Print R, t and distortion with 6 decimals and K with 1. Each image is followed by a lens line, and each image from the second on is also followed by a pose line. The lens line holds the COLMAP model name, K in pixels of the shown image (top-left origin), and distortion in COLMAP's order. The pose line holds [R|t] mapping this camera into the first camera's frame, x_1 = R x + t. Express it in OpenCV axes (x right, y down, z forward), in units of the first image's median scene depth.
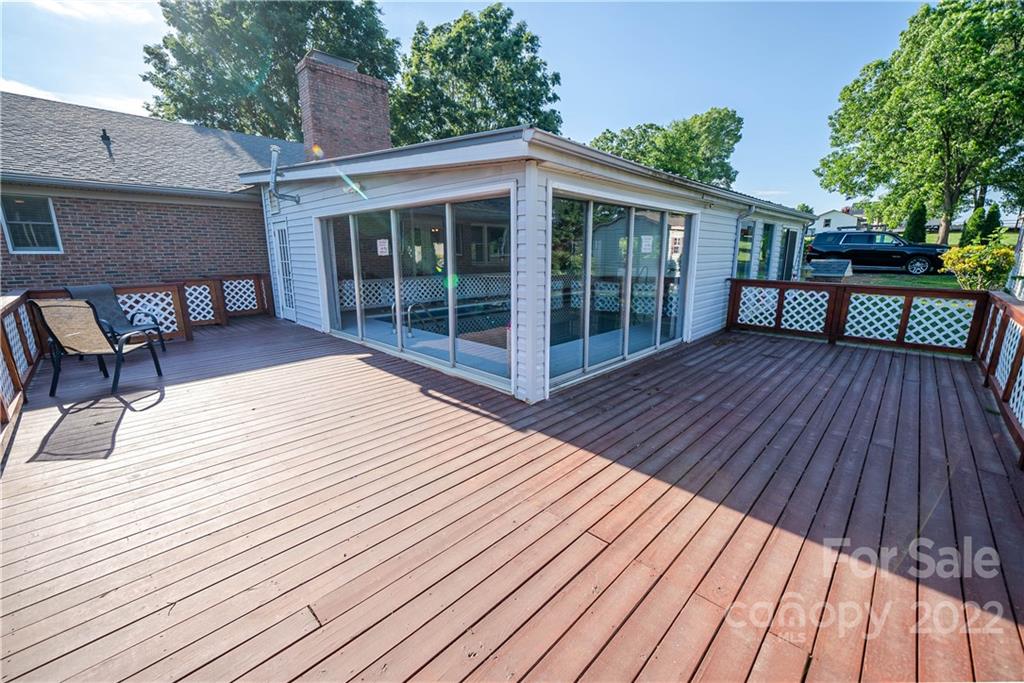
lens RADIAL K [[413.9, 0, 513.5], [0, 413.9, 340.3], [0, 0, 1]] dist [-0.013962, -0.000087]
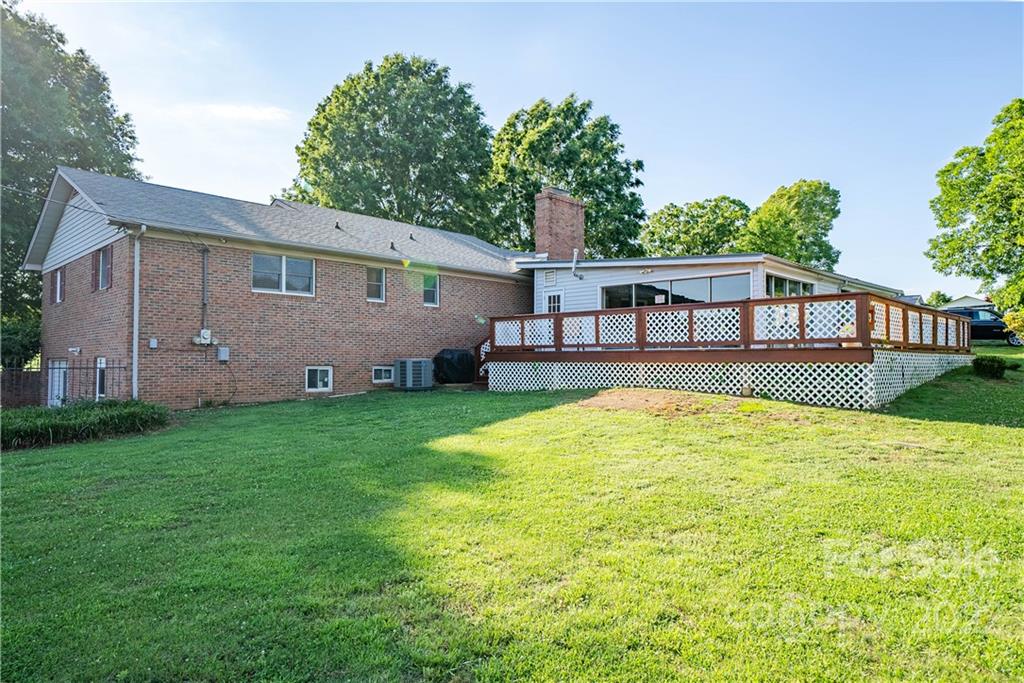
lens RADIAL K [[632.2, 0, 512.4], [0, 632.2, 344.6], [0, 0, 1]] dist [0.003163, -0.001518]
pose [[0.999971, 0.000573, -0.007588, -0.181818], [-0.002358, 0.971428, -0.237321, 0.129014], [0.007235, 0.237332, 0.971402, -0.346900]]
